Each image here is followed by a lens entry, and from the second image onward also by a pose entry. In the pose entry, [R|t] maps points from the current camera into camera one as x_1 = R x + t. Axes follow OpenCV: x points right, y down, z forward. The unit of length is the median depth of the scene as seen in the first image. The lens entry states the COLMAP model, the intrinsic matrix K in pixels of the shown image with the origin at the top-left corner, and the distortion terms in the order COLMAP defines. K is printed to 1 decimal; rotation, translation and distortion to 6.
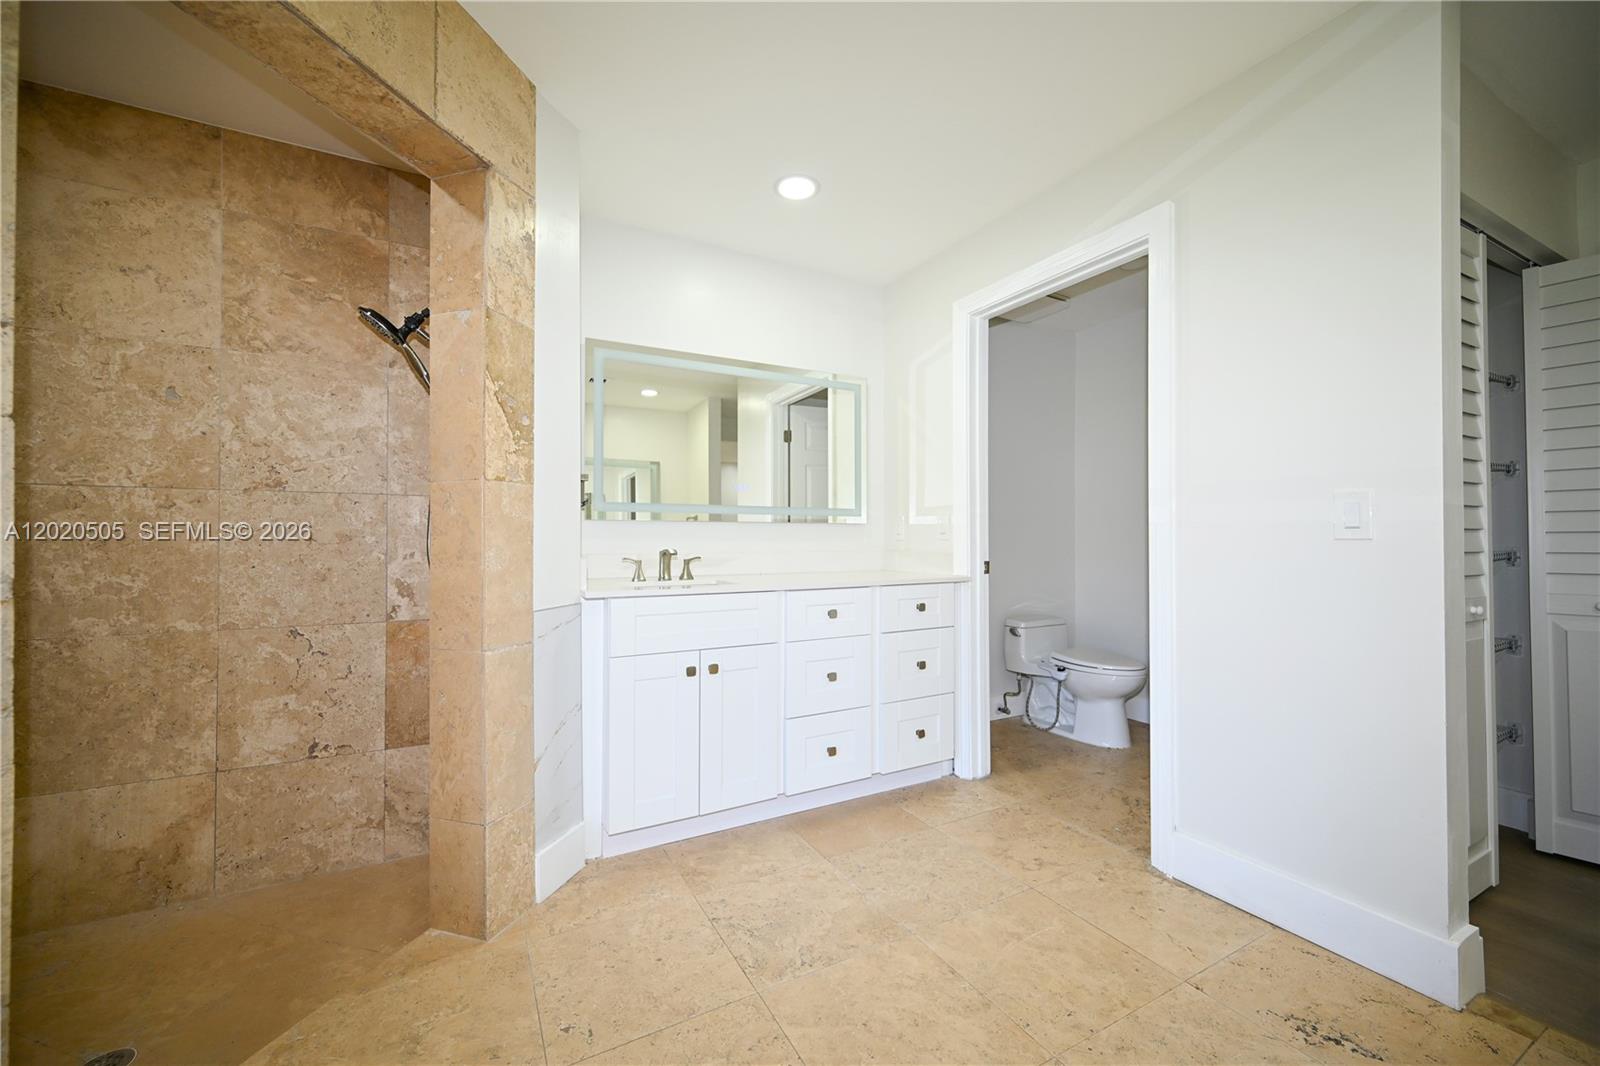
lens RADIAL K [[639.2, 0, 790.0], [0, 639.2, 531.9], [0, 0, 1]] dist [-0.001119, -0.000014]
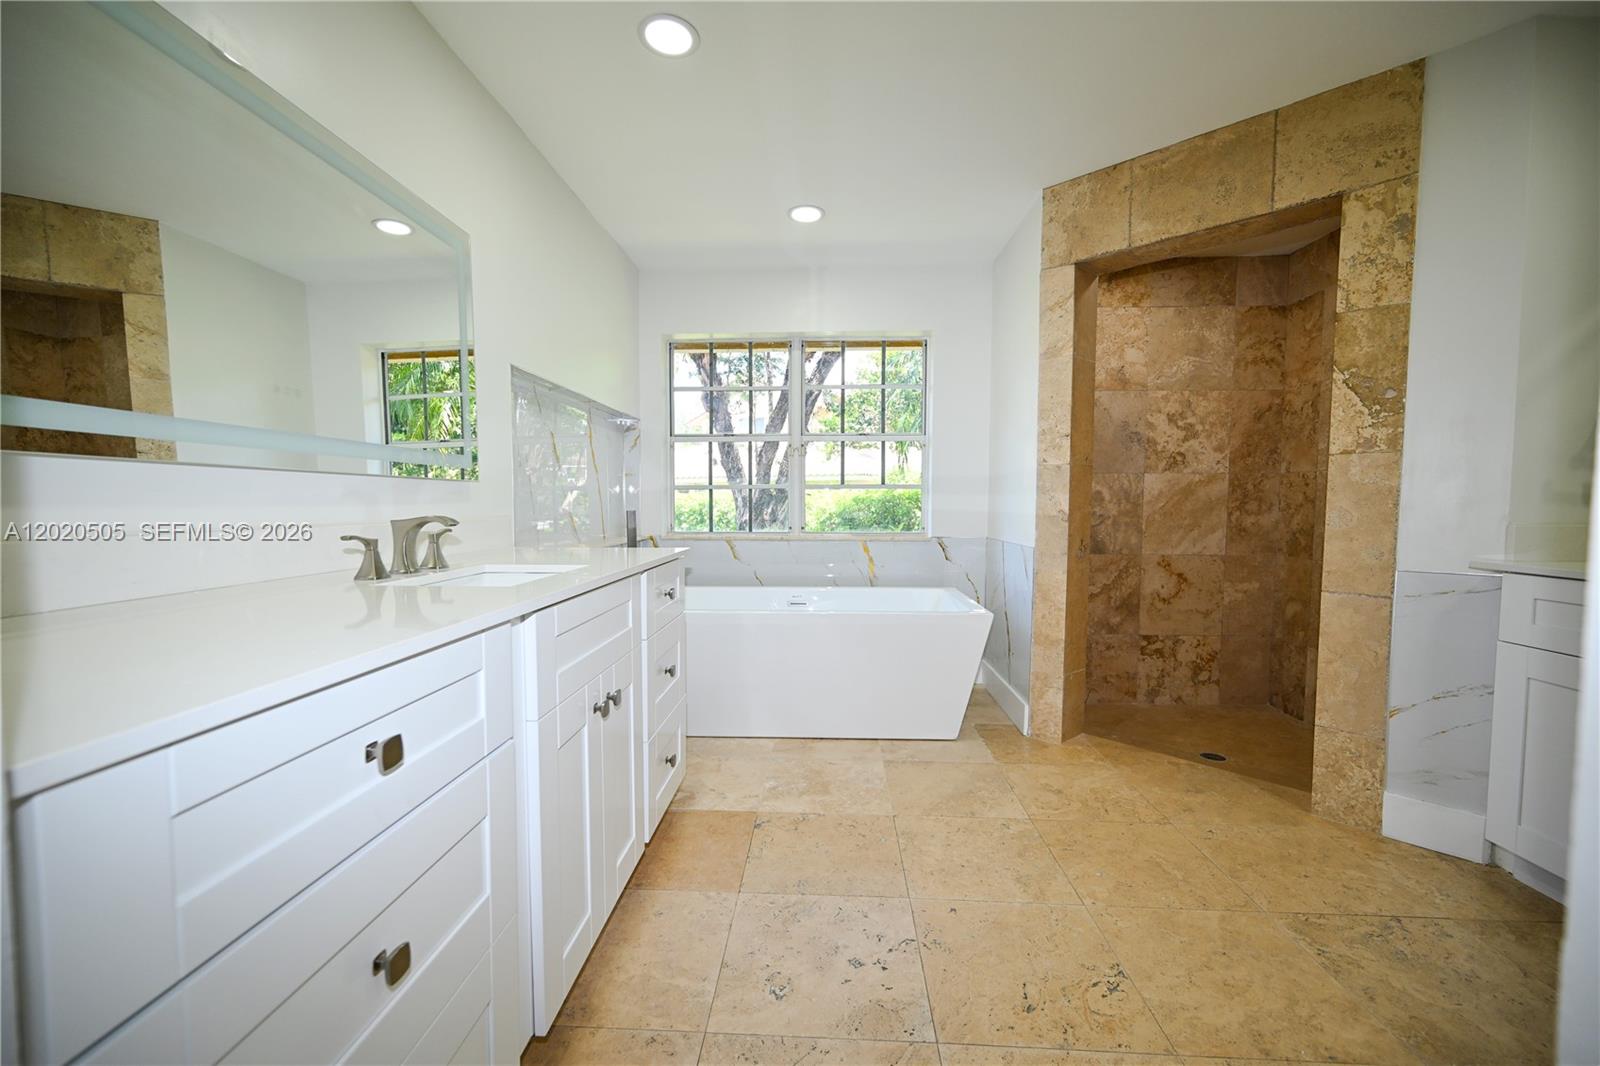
lens RADIAL K [[639.2, 0, 798.9], [0, 639.2, 537.1], [0, 0, 1]] dist [-0.001119, -0.000014]
pose [[-0.525236, 0.047549, -0.849627, 1.090955], [0.006318, 0.998628, 0.051982, 0.007322], [0.850933, 0.021935, -0.524815, 0.746097]]
